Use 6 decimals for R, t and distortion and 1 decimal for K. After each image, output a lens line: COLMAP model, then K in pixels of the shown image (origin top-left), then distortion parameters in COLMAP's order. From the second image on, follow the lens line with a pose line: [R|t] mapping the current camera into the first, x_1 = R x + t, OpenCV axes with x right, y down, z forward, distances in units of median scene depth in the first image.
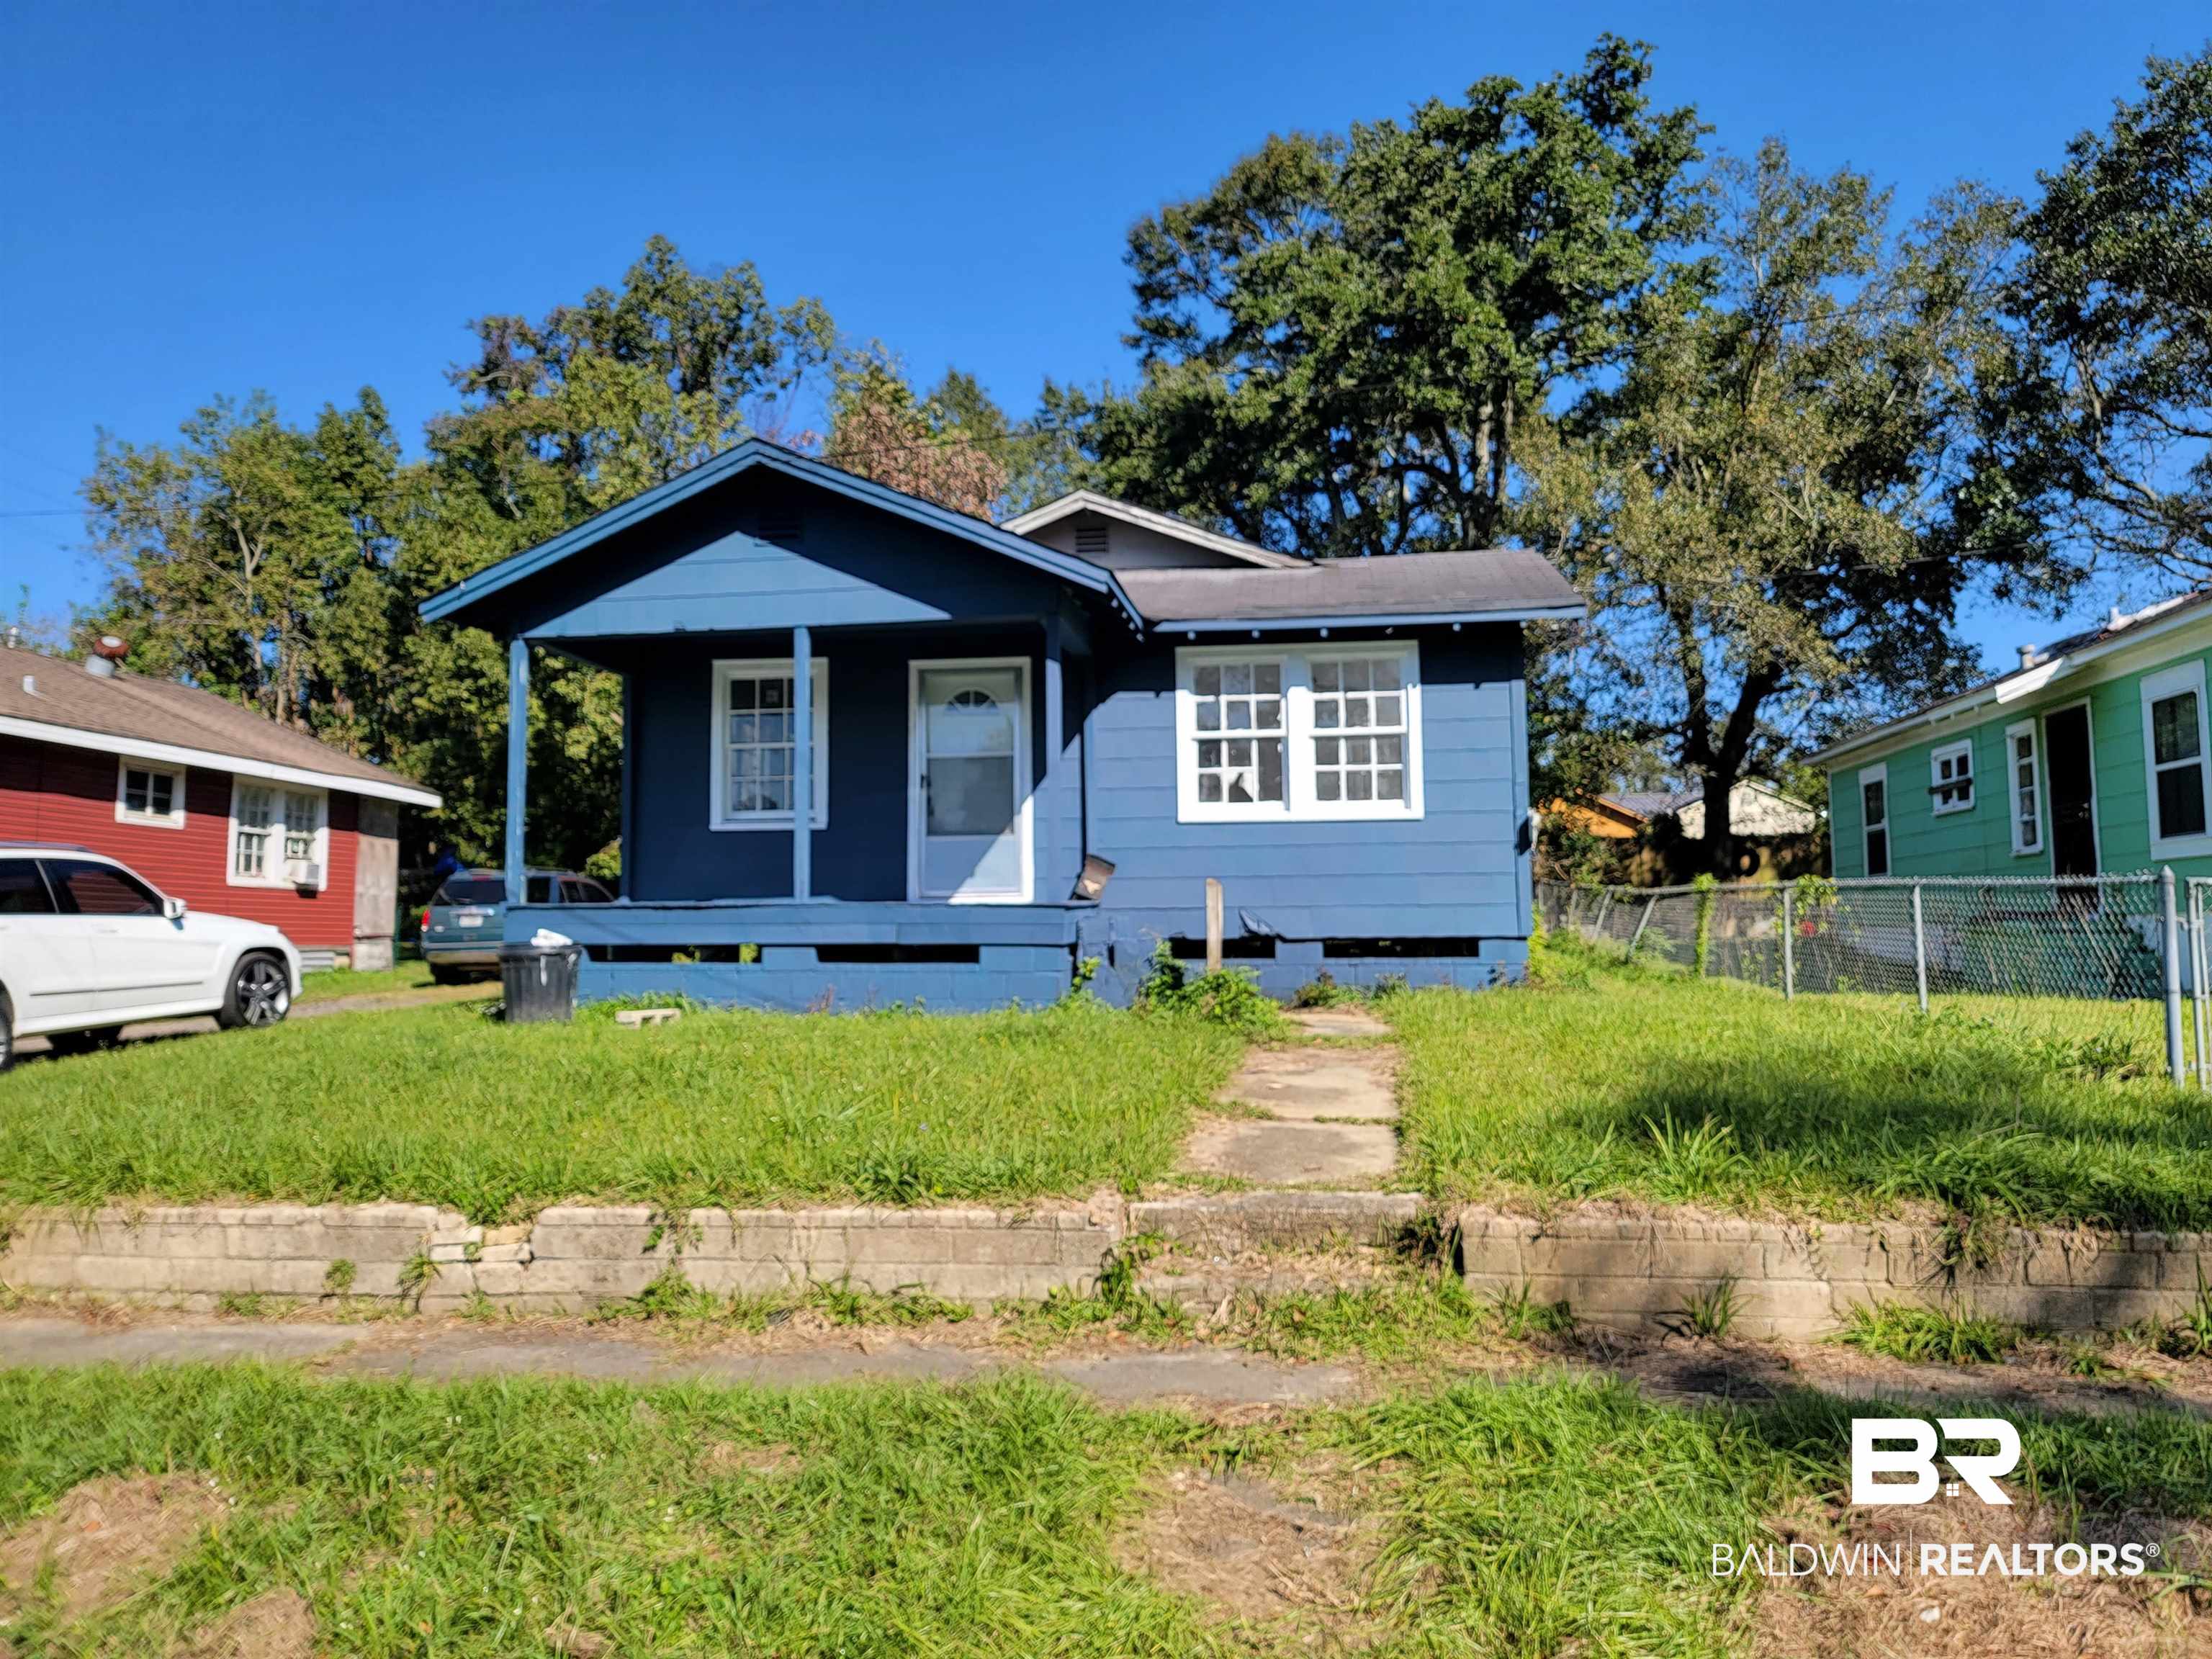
lens RADIAL K [[1533.9, 0, 1070.4], [0, 1533.9, 838.9], [0, 0, 1]] dist [0.102603, -0.004730]
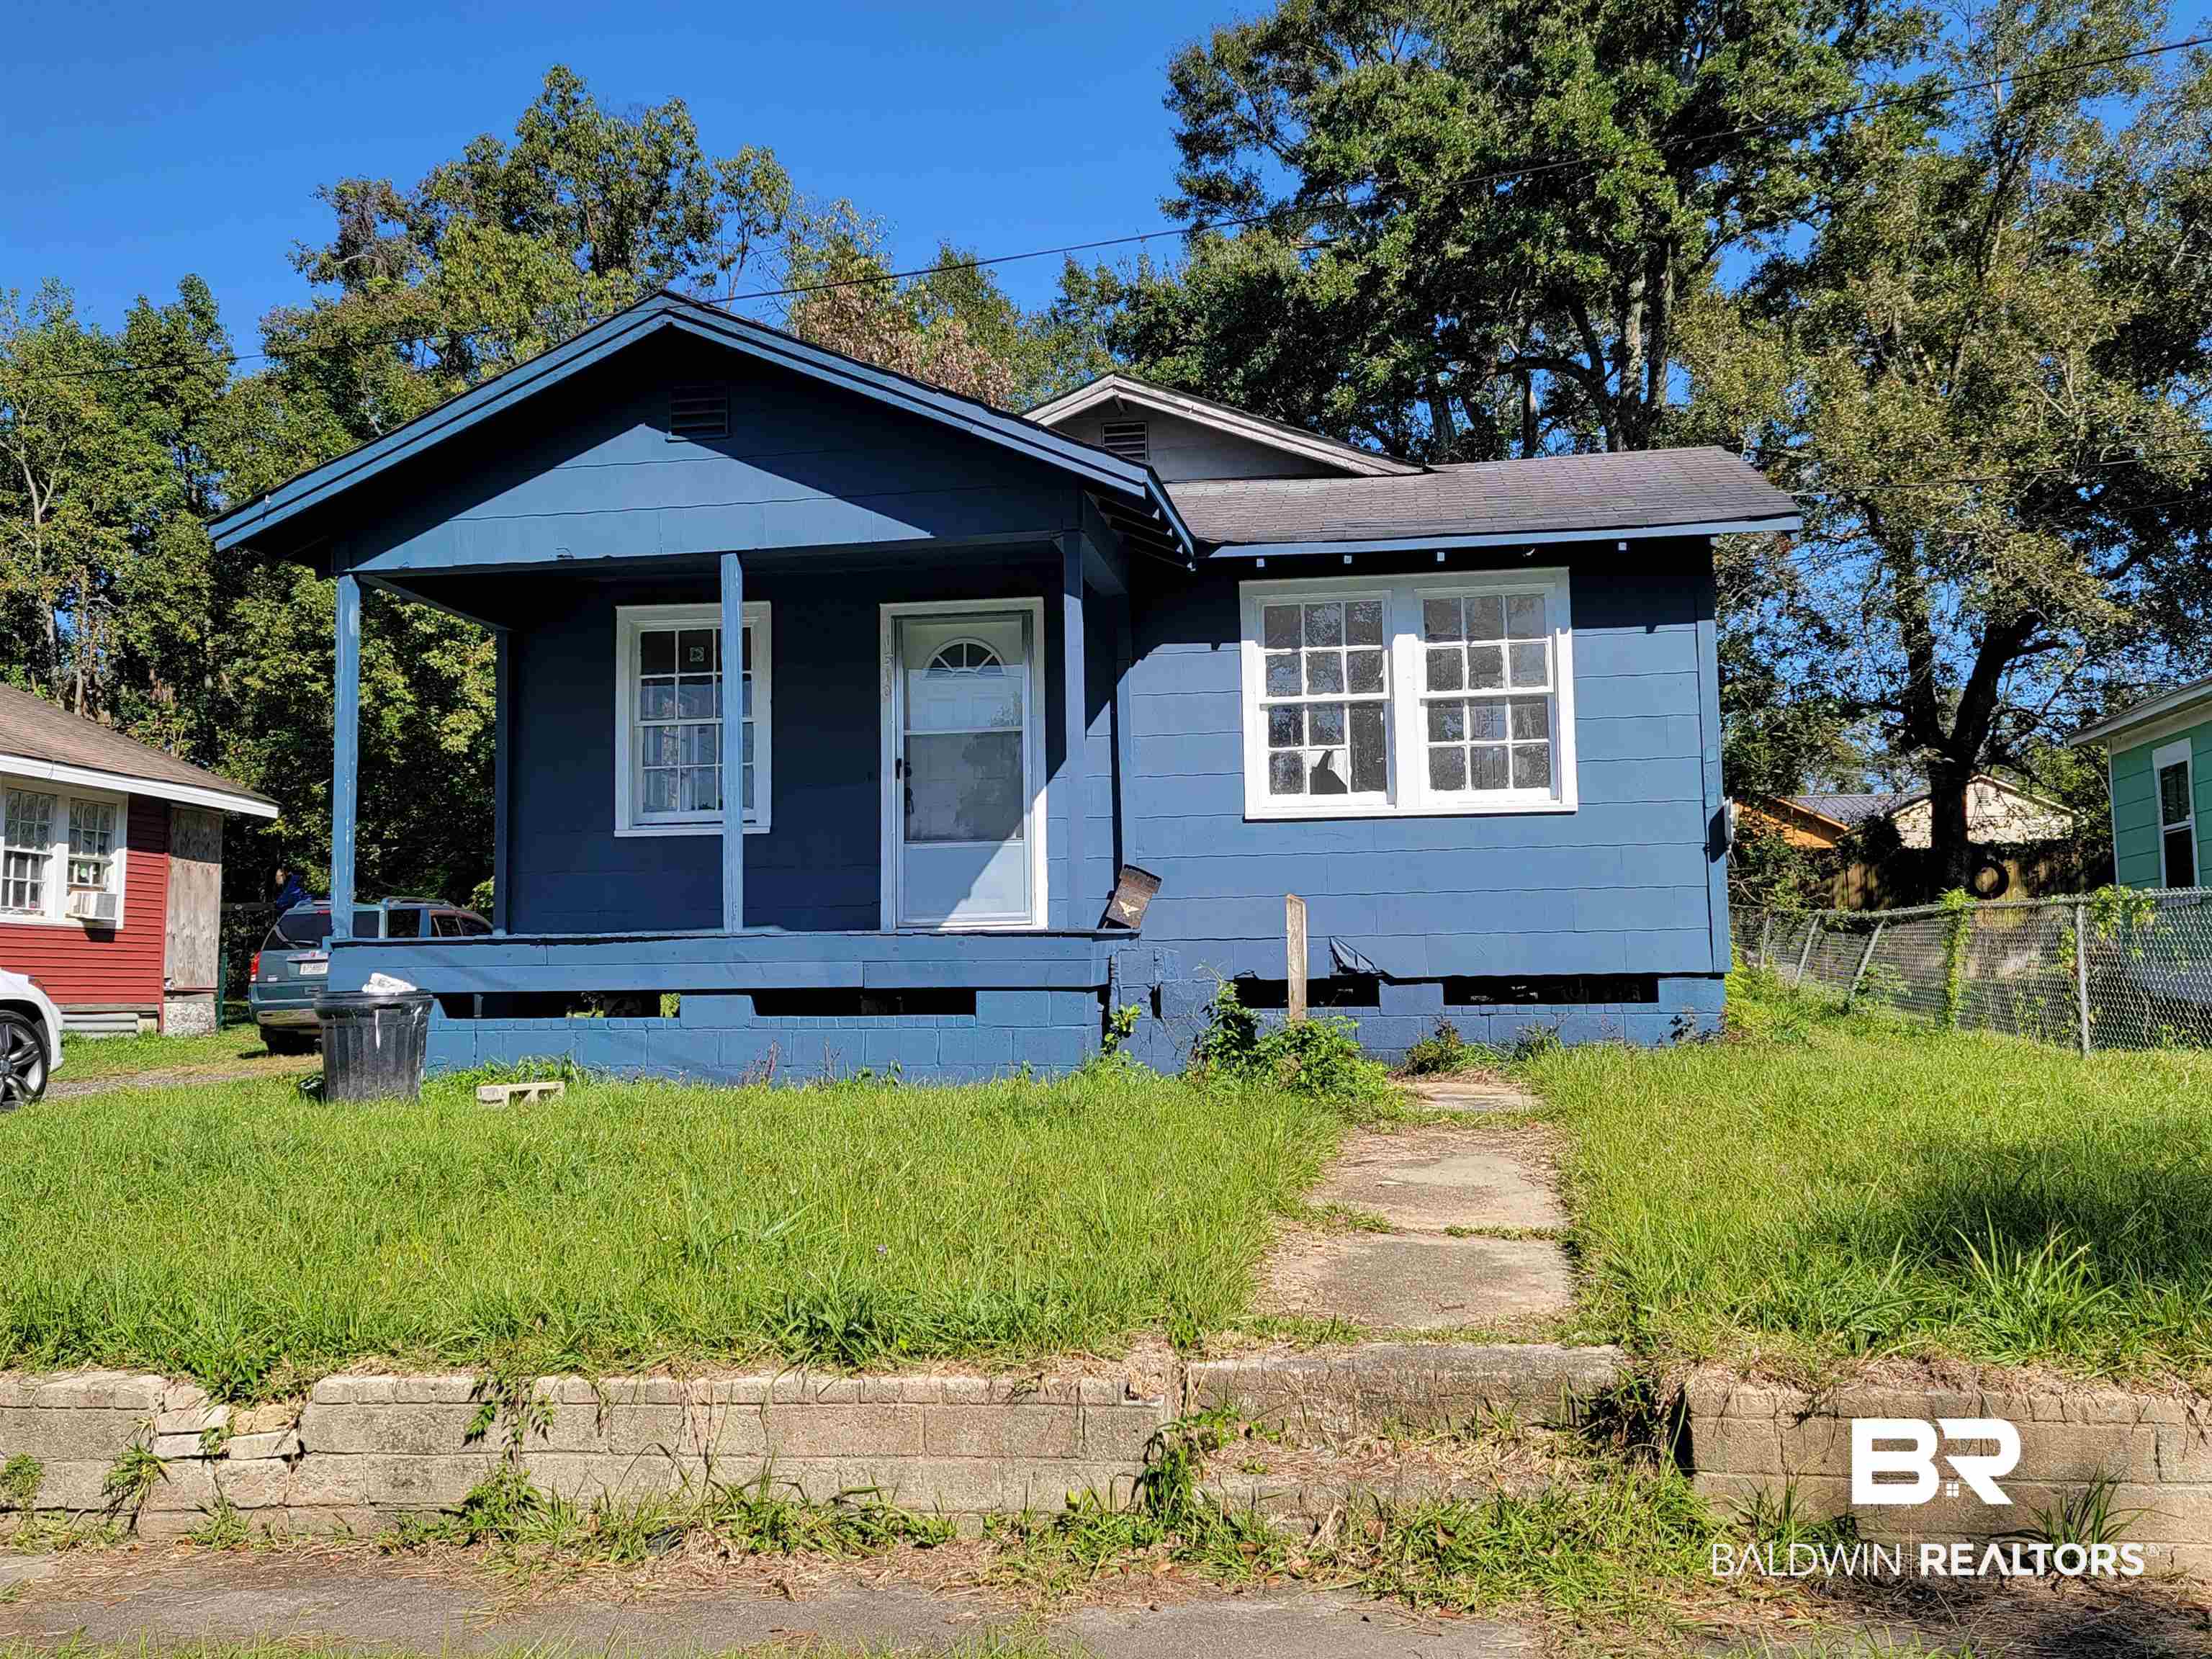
lens RADIAL K [[1552.6, 0, 1114.2], [0, 1552.6, 809.8], [0, 0, 1]] dist [0.064512, -0.004731]
pose [[0.999980, -0.006232, 0.001315, 0.006342], [0.006309, 0.997449, -0.071107, 0.036523], [-0.000869, 0.071114, 0.997468, 0.251983]]
